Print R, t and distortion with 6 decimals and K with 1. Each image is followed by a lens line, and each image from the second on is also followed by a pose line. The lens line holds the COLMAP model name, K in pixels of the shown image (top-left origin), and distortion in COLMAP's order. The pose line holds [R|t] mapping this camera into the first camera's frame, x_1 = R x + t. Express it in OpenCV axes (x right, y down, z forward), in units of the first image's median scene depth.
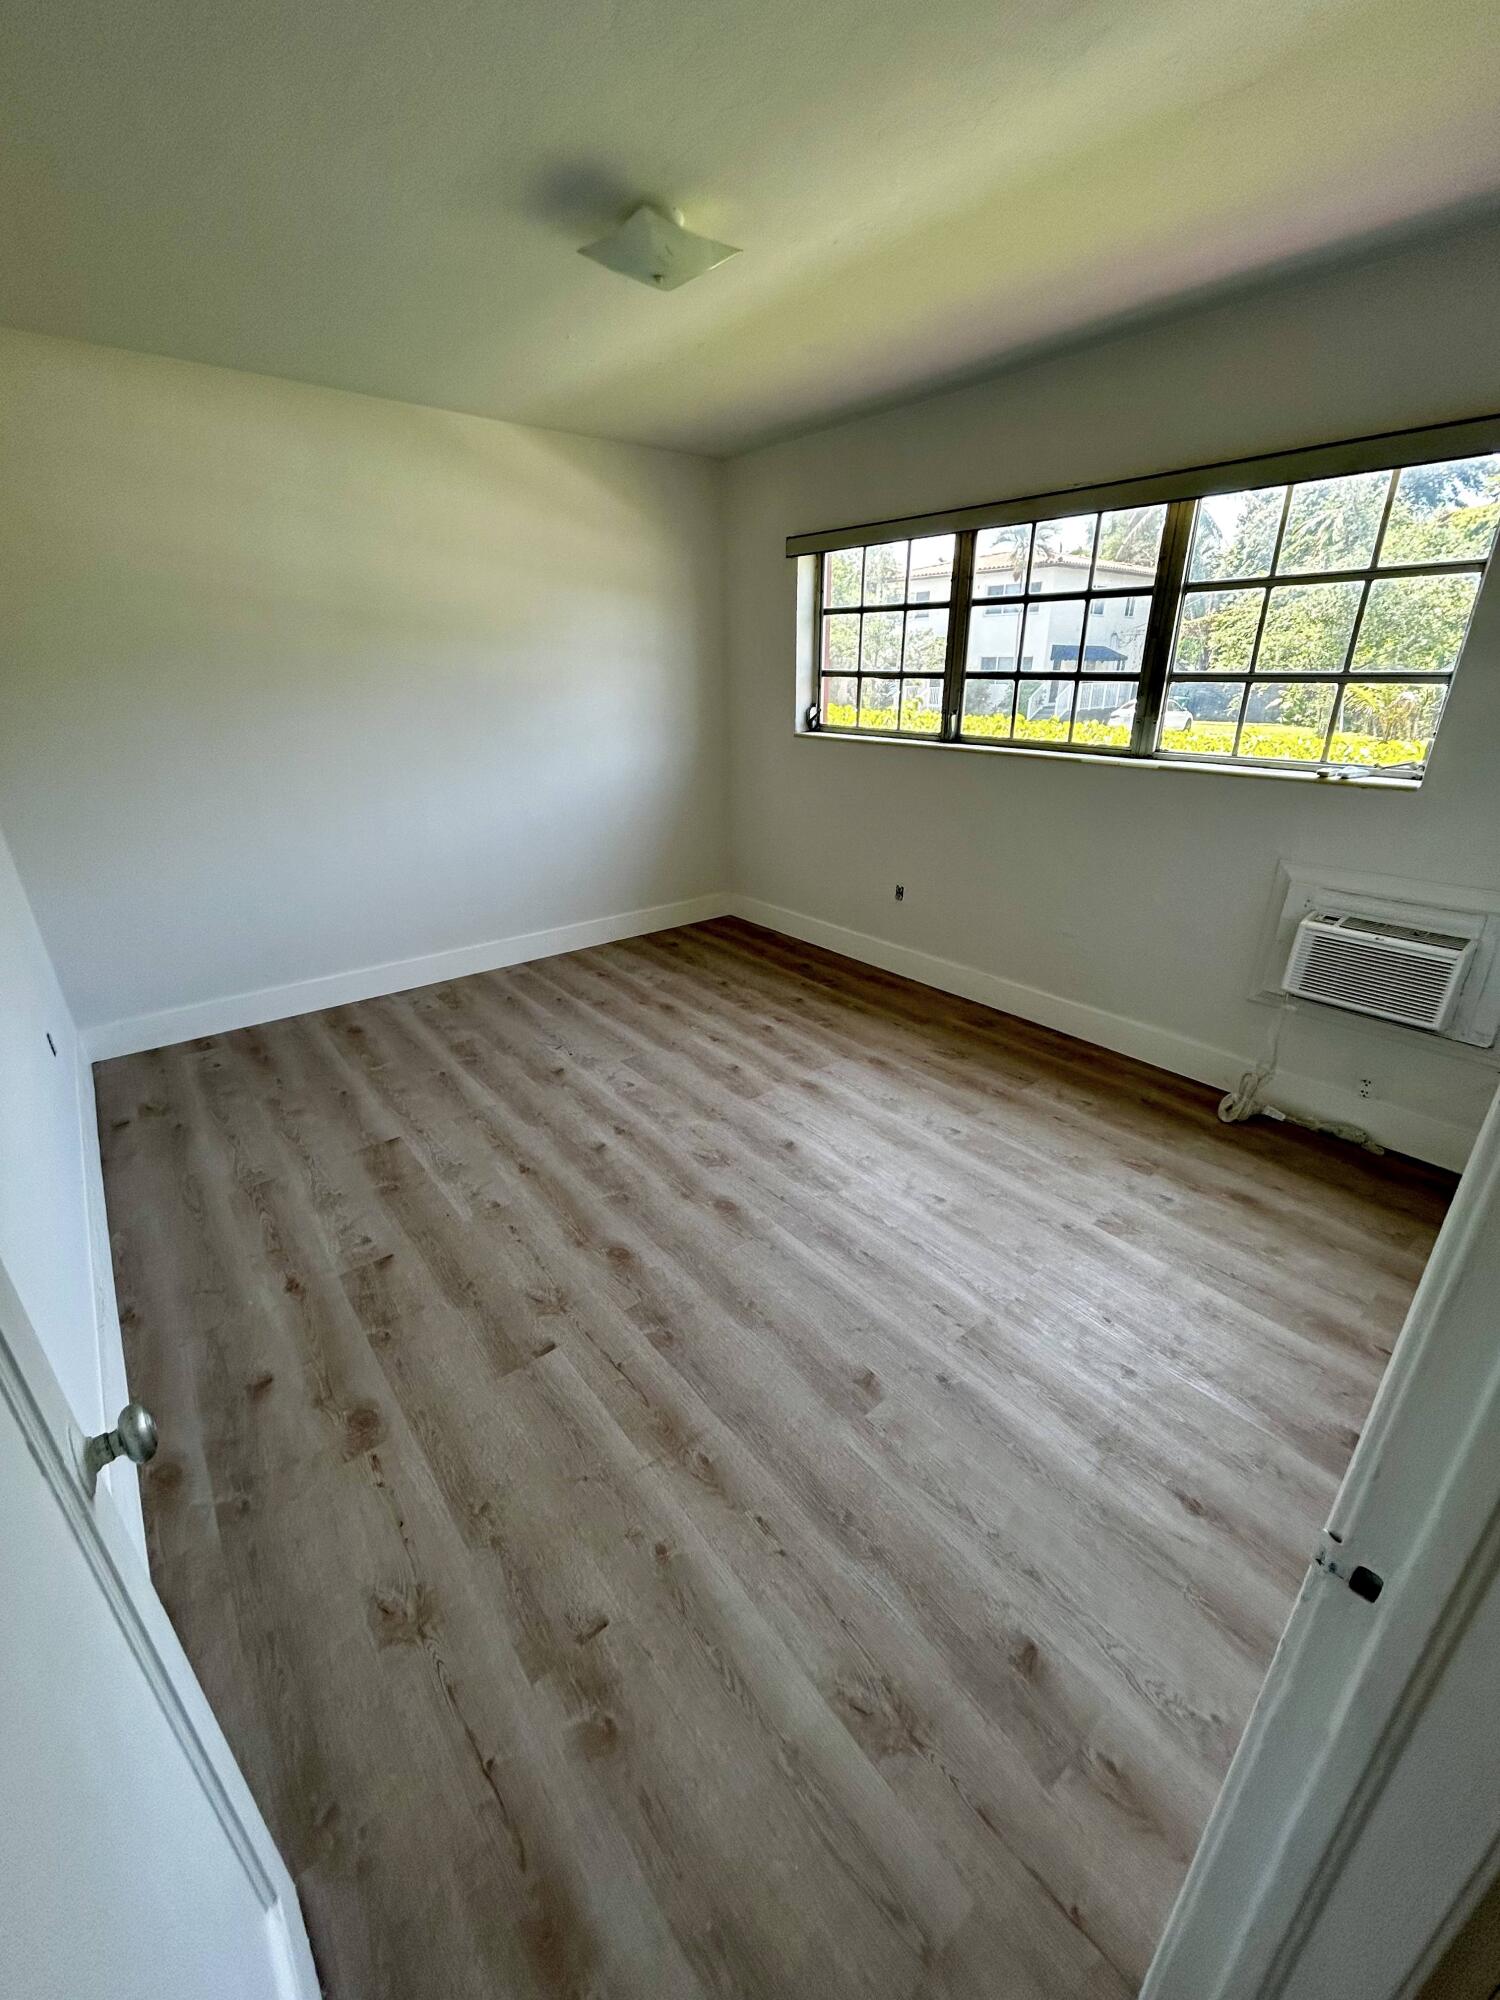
lens RADIAL K [[802.1, 0, 754.4], [0, 802.1, 993.7], [0, 0, 1]] dist [-0.001420, 0.000500]
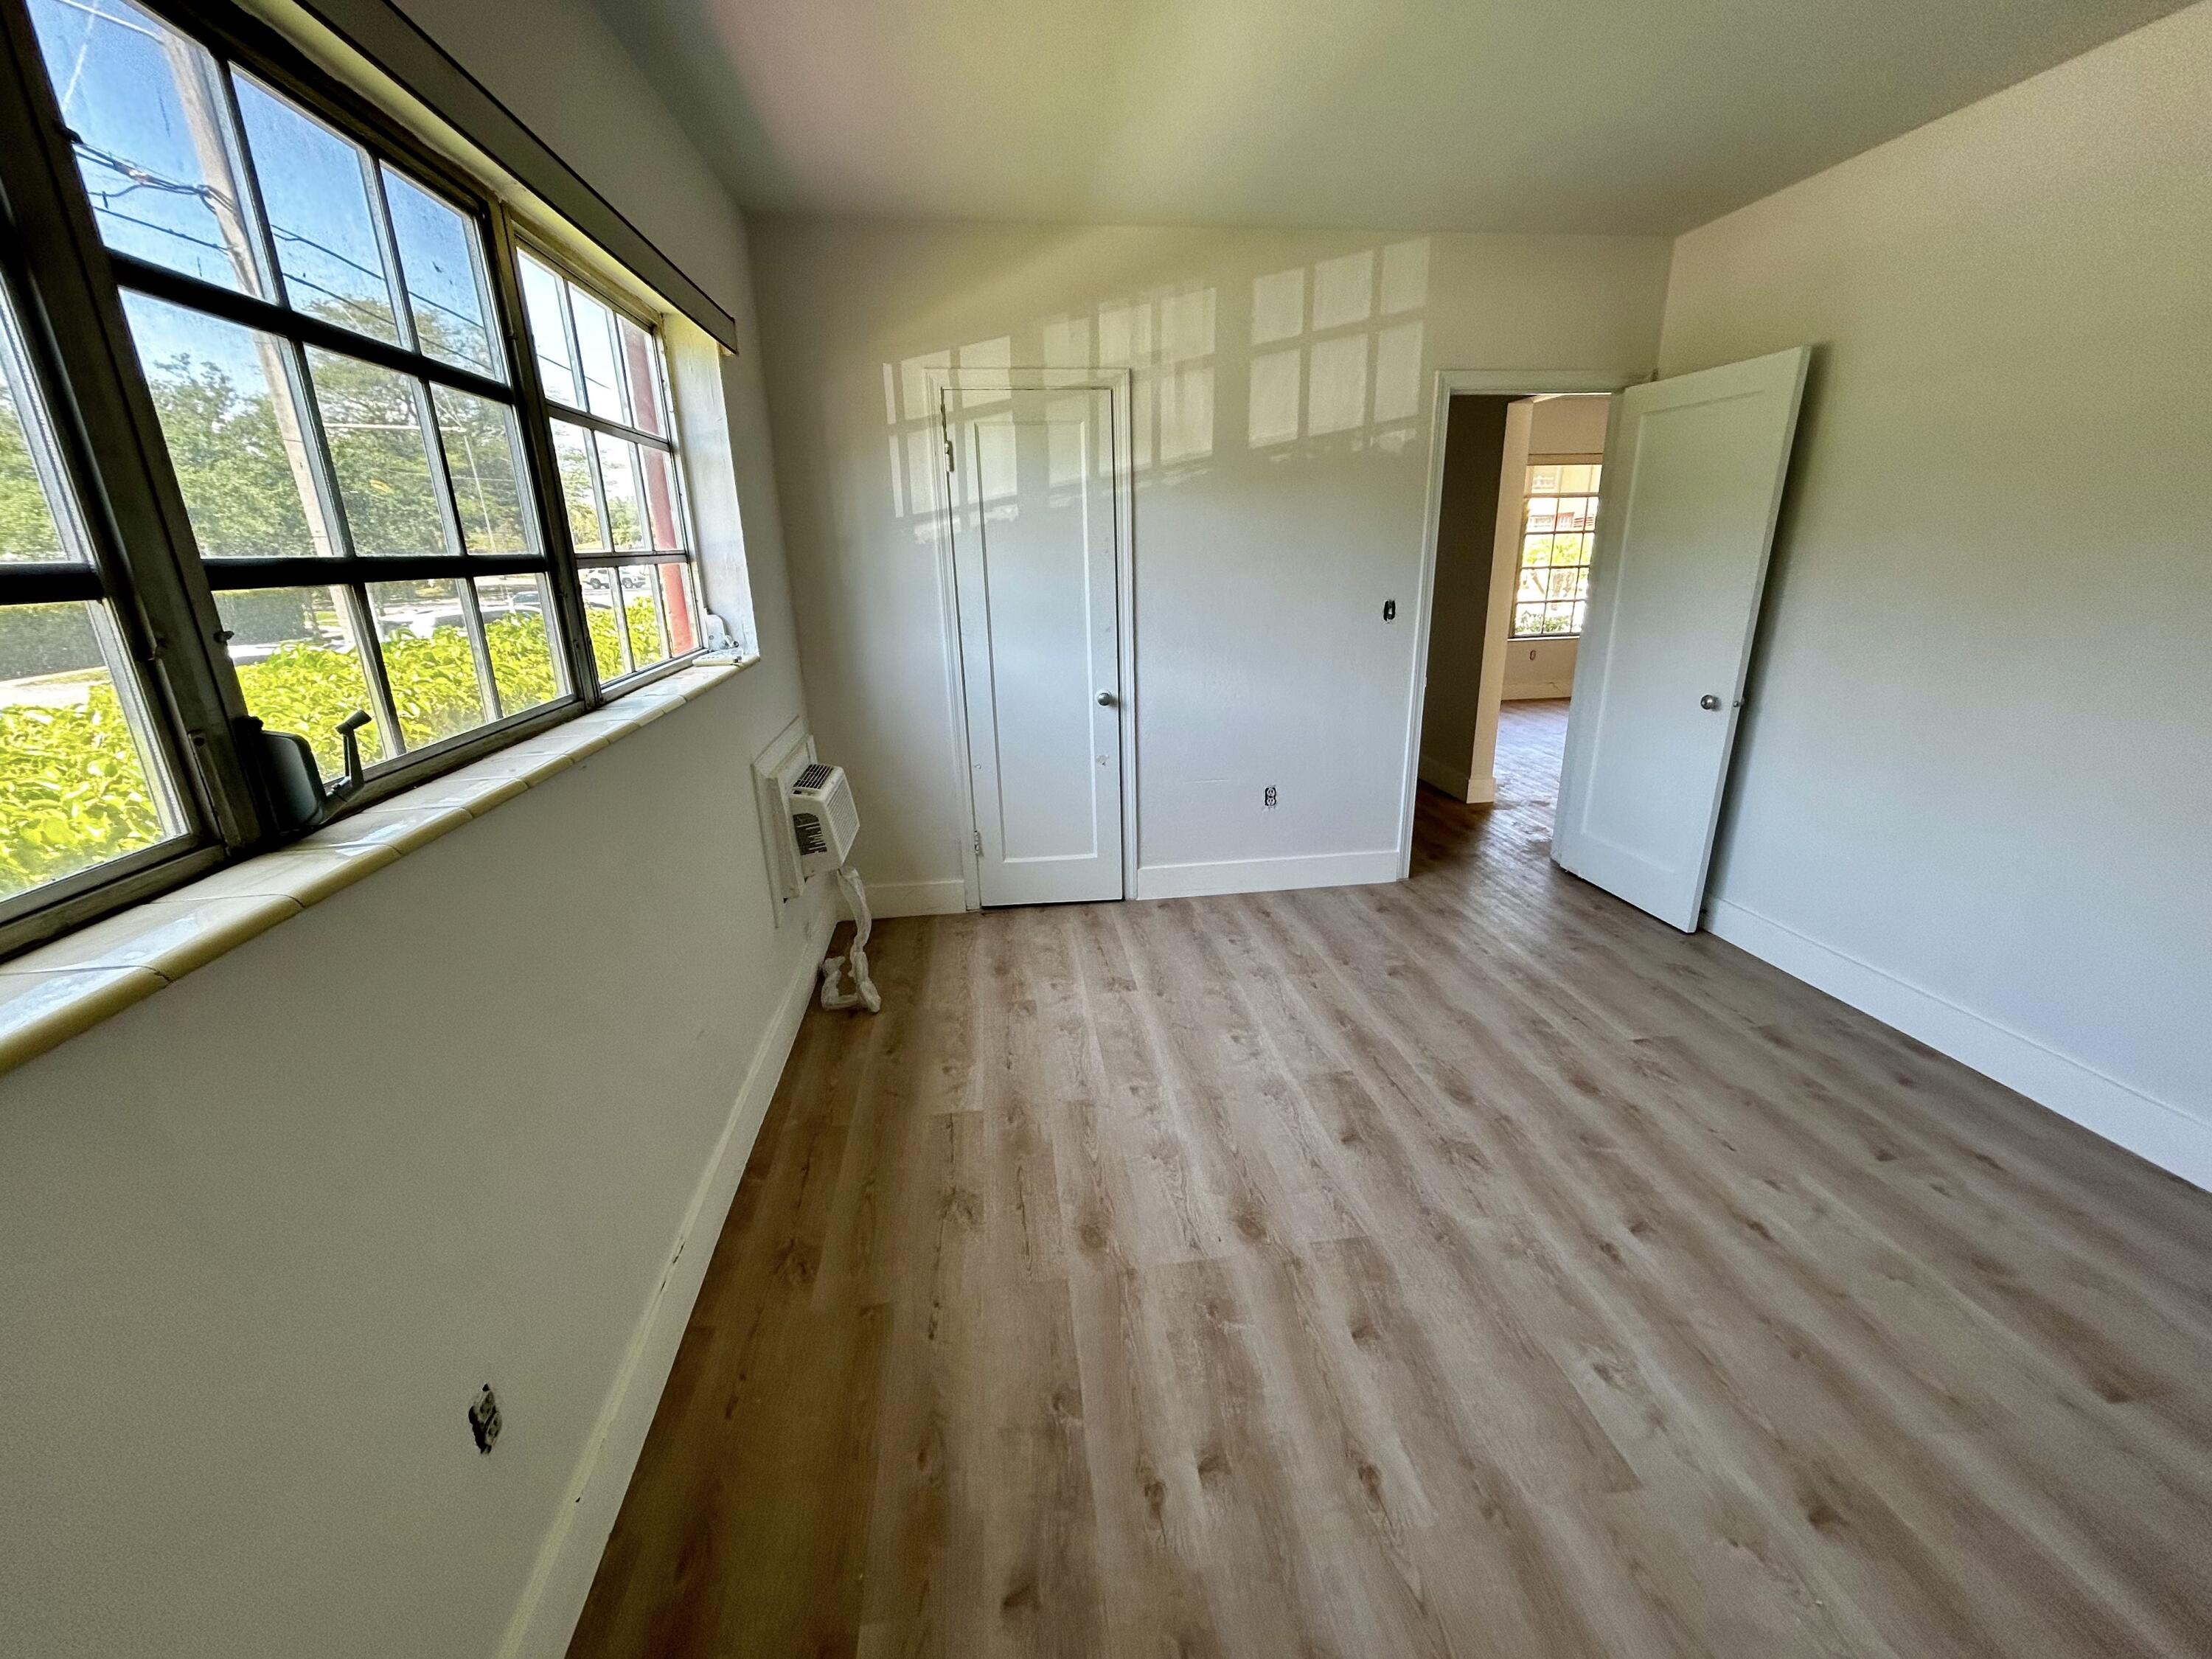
lens RADIAL K [[887.1, 0, 1105.7], [0, 887.1, 823.6], [0, 0, 1]] dist [-0.001420, 0.000500]
pose [[-0.849816, -0.131973, 0.510290, -0.148742], [0.229113, 0.779404, 0.583127, -0.581848], [-0.474679, 0.612465, -0.632113, 1.460098]]
